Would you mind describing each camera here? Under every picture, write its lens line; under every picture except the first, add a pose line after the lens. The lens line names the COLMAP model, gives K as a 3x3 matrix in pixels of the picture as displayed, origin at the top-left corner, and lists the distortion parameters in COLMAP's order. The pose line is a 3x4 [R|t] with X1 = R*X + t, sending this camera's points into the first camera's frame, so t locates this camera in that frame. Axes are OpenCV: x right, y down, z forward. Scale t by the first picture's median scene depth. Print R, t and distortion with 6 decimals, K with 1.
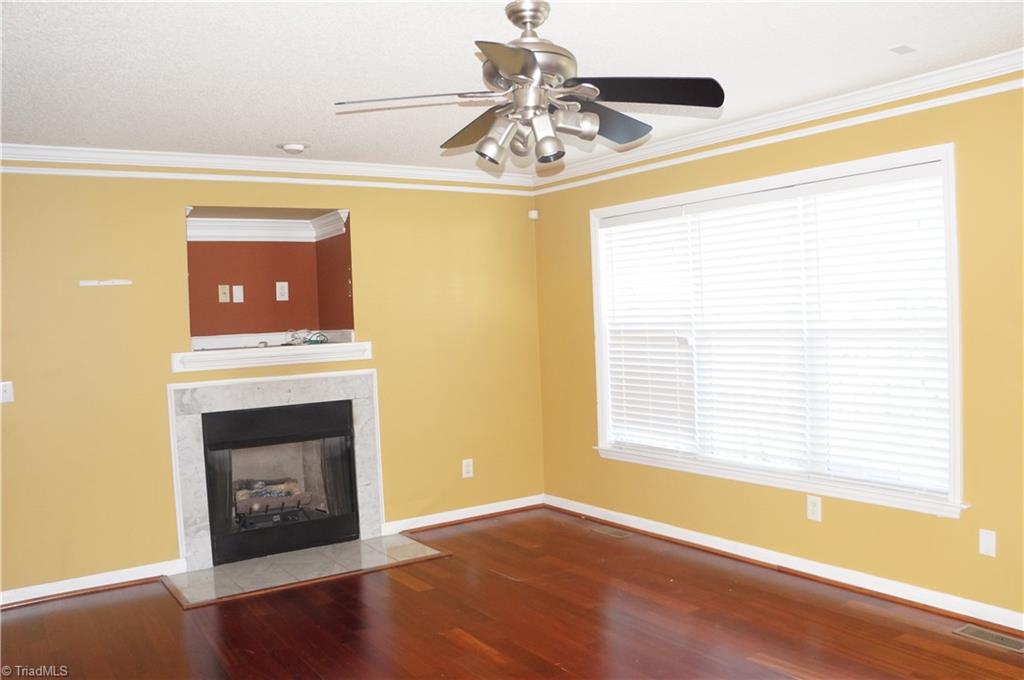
lens RADIAL K [[811.3, 0, 512.0], [0, 811.3, 340.0], [0, 0, 1]] dist [-0.172068, 0.111575]
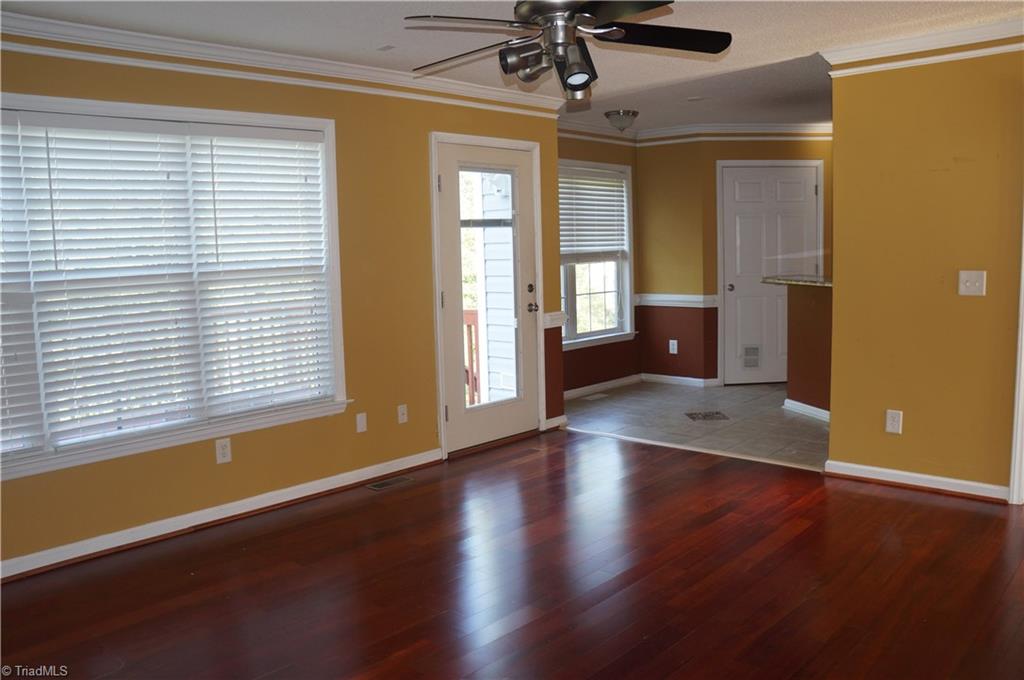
lens RADIAL K [[811.3, 0, 512.0], [0, 811.3, 340.0], [0, 0, 1]] dist [-0.172068, 0.111575]
pose [[-0.213777, -0.073737, 0.974096, -0.545777], [0.065346, 0.993834, 0.089572, 0.005303], [-0.974695, 0.082801, -0.207640, 0.685263]]
